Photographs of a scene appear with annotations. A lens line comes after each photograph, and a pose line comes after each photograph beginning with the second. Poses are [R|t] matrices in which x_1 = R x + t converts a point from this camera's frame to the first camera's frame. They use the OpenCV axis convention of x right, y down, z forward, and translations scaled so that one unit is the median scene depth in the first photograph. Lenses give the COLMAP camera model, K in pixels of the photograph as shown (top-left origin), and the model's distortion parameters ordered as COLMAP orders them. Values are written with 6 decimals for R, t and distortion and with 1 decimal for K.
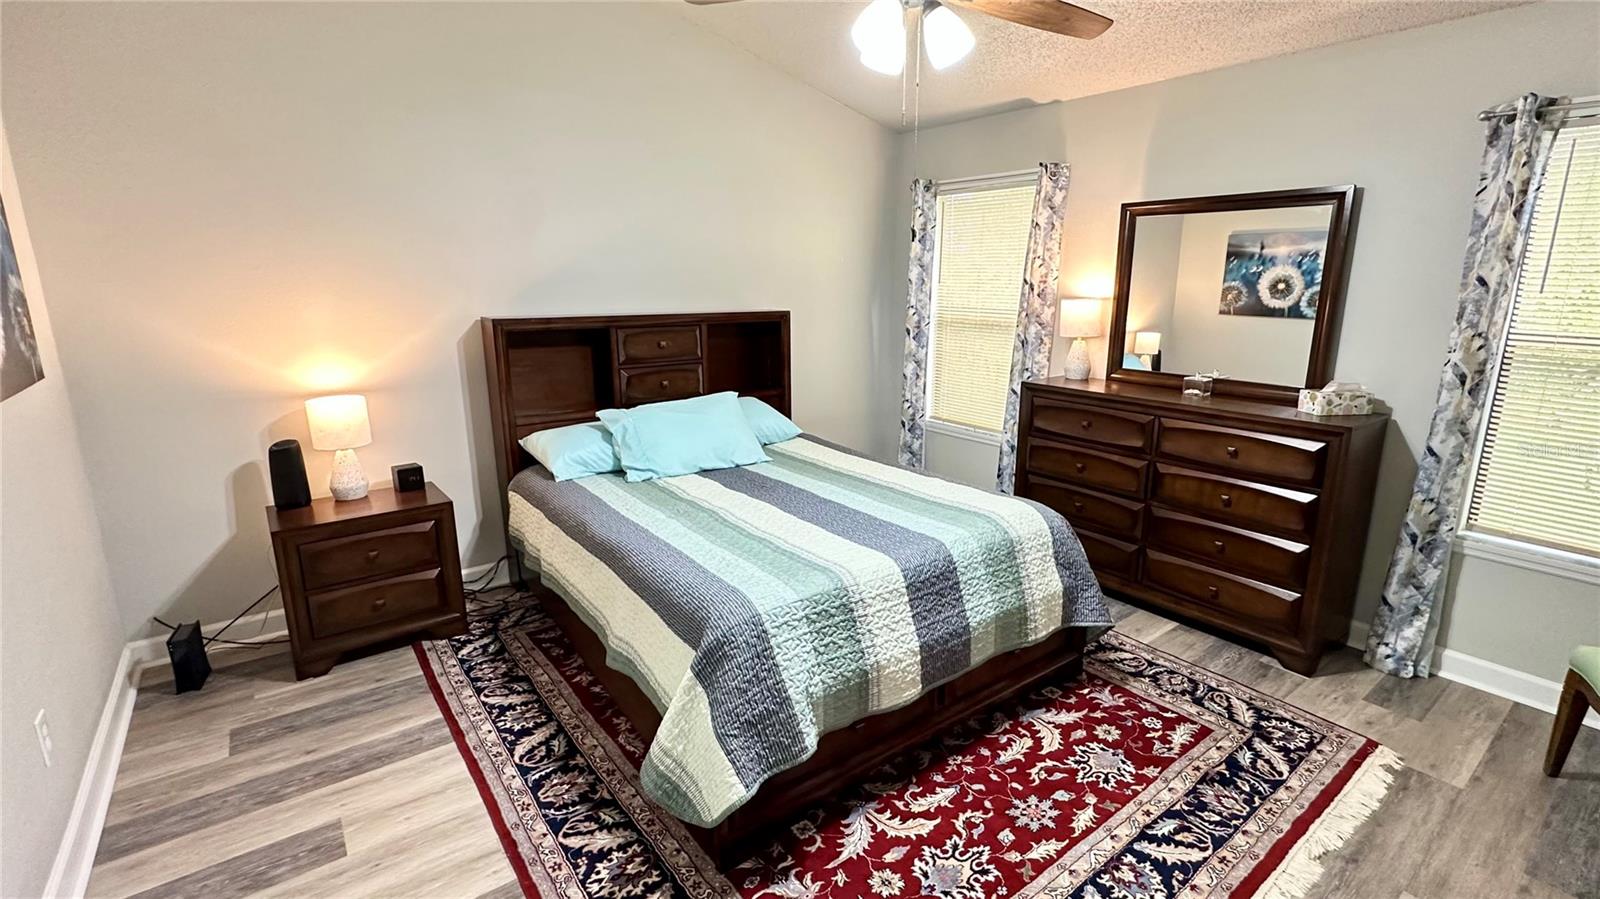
lens RADIAL K [[733.8, 0, 830.5], [0, 733.8, 440.3], [0, 0, 1]] dist [0.000555, 0.000062]
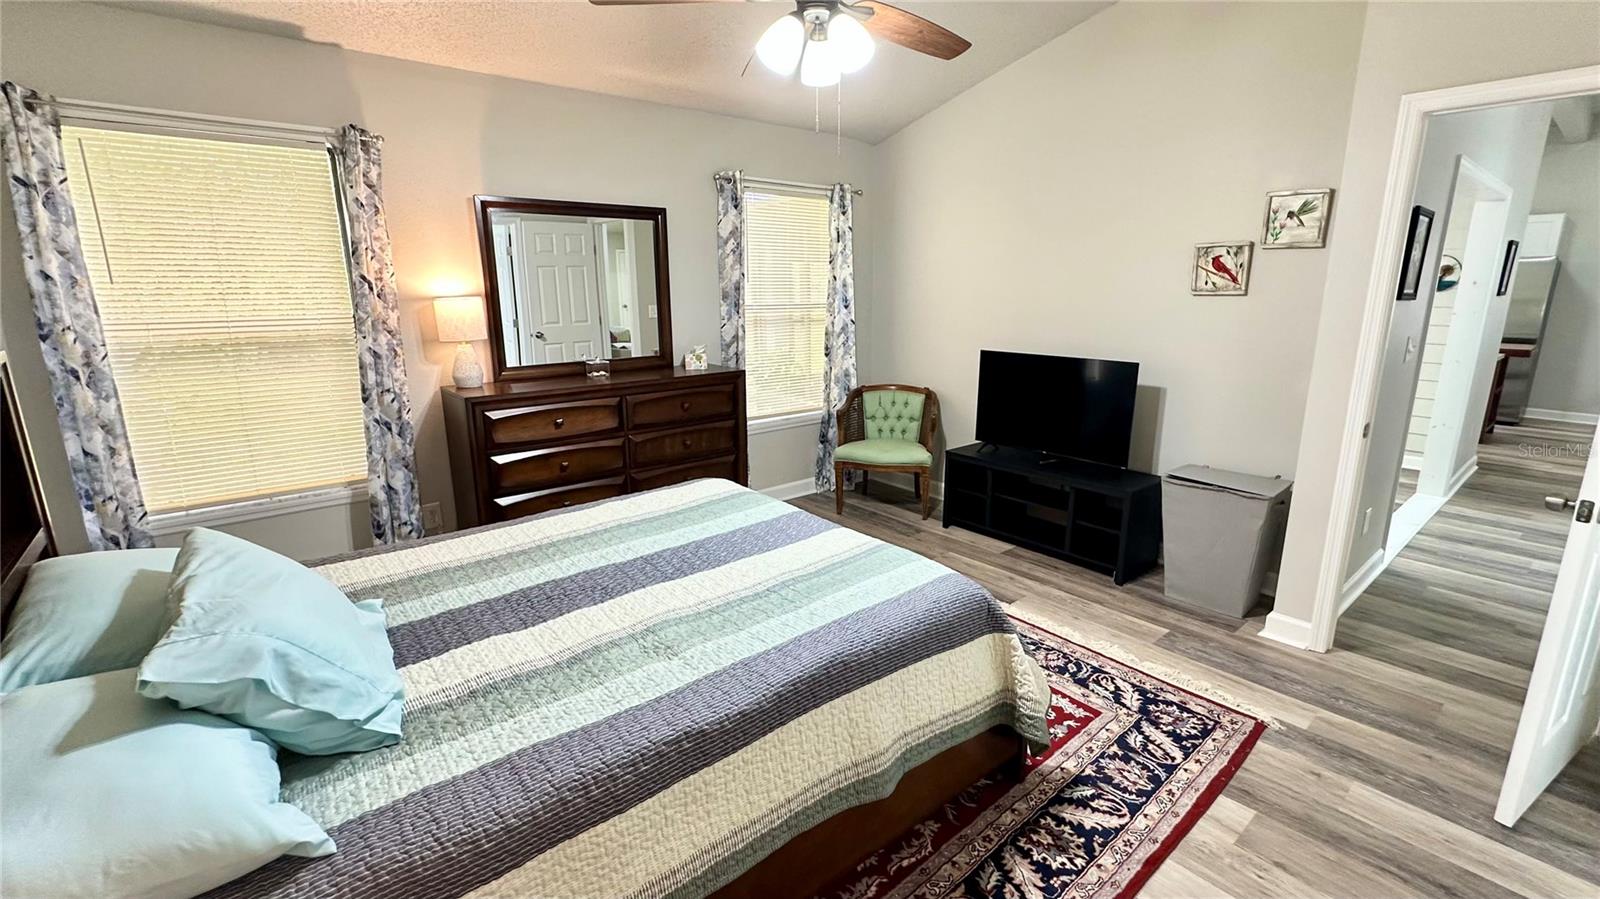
lens RADIAL K [[693.0, 0, 849.6], [0, 693.0, 441.2], [0, 0, 1]] dist [-0.000481, 0.000474]
pose [[-0.066379, -0.234598, 0.969824, -0.790343], [0.215468, 0.945664, 0.243501, -0.188545], [-0.974252, 0.225130, -0.012223, 0.847836]]
